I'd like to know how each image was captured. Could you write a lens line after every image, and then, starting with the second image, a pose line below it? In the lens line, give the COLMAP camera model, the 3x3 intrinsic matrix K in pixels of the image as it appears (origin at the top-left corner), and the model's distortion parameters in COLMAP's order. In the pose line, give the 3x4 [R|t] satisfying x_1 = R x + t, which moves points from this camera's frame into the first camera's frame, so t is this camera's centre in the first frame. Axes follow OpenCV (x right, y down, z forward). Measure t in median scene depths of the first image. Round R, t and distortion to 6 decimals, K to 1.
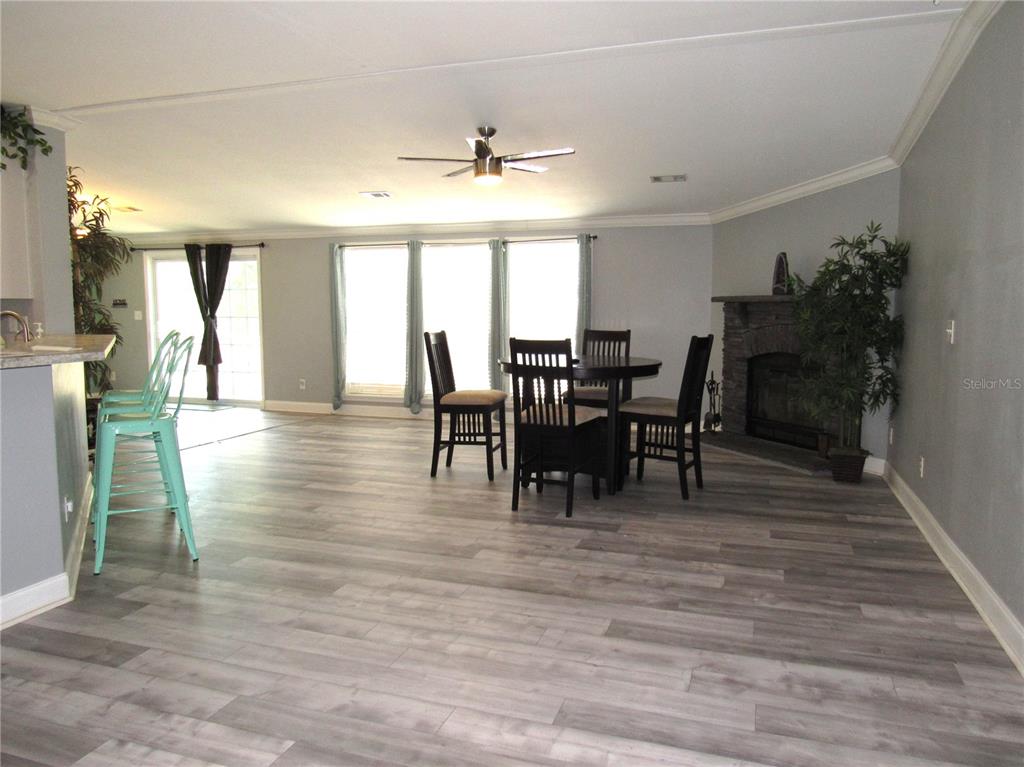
lens RADIAL K [[753.7, 0, 523.0], [0, 753.7, 383.5], [0, 0, 1]] dist [-0.029077, 0.004460]
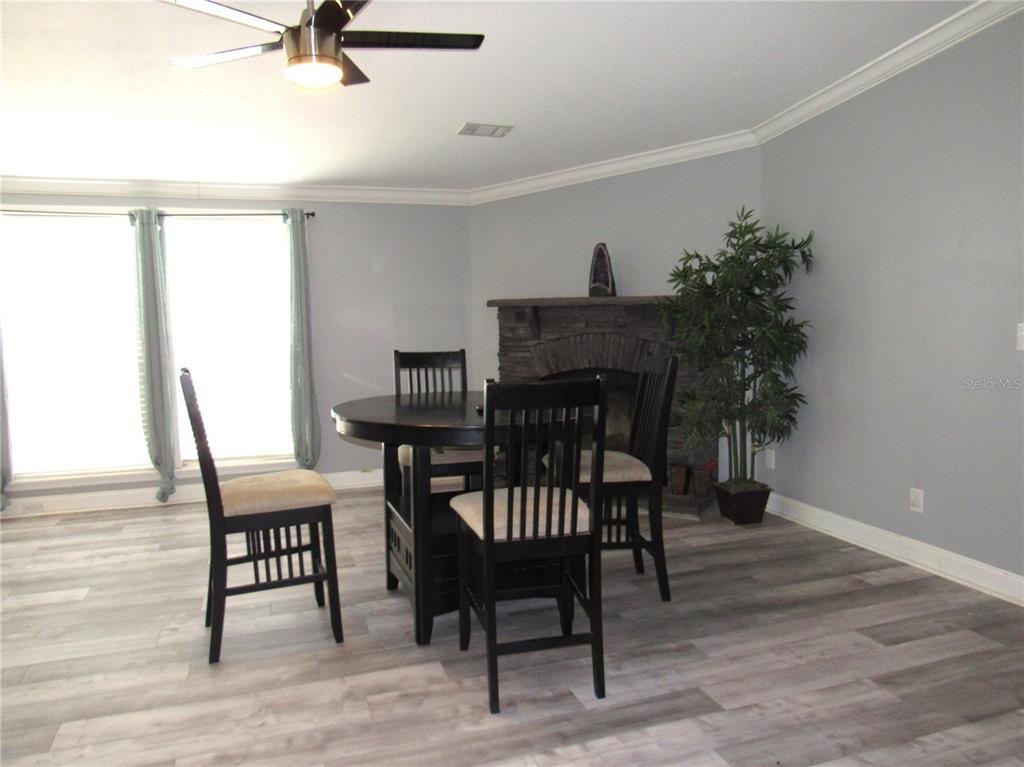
lens RADIAL K [[753.7, 0, 523.0], [0, 753.7, 383.5], [0, 0, 1]] dist [-0.029077, 0.004460]
pose [[0.791494, -0.072583, 0.606851, -0.264150], [0.078266, 0.996785, 0.017142, -0.057384], [-0.606145, 0.033927, 0.794630, 0.520471]]
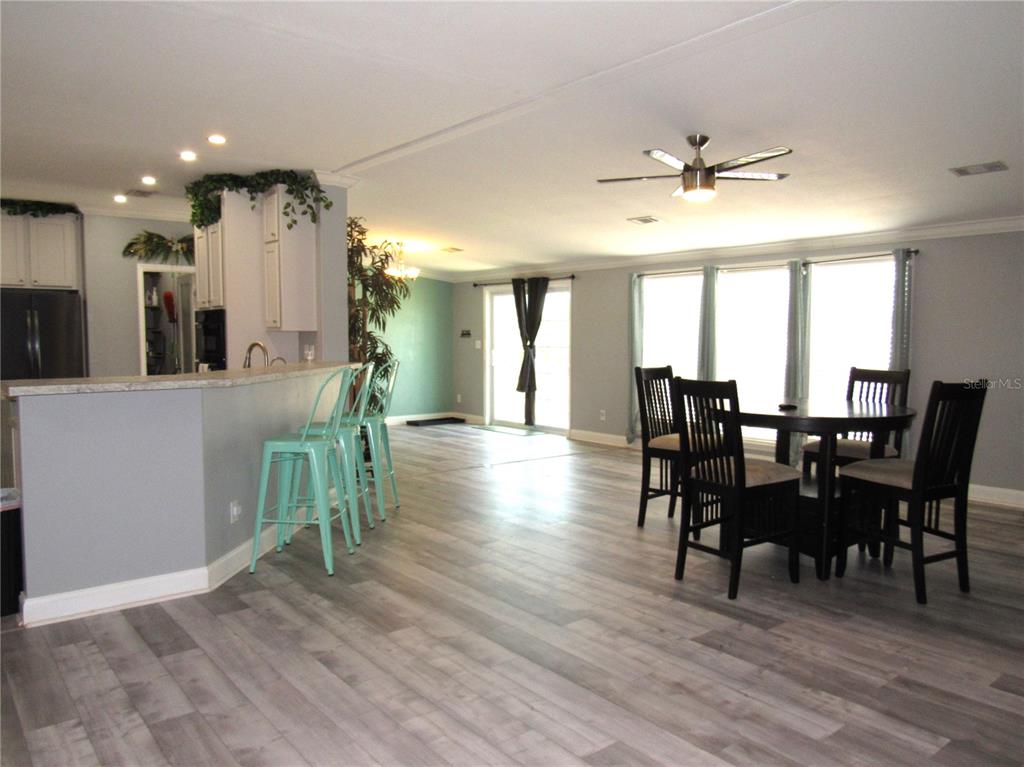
lens RADIAL K [[763.3, 0, 509.6], [0, 763.3, 385.5], [0, 0, 1]] dist [-0.029686, 0.007506]
pose [[0.839972, 0.035847, -0.541444, 0.259608], [-0.055305, 0.998275, -0.019706, -0.020468], [0.539804, 0.046497, 0.840506, 0.151622]]
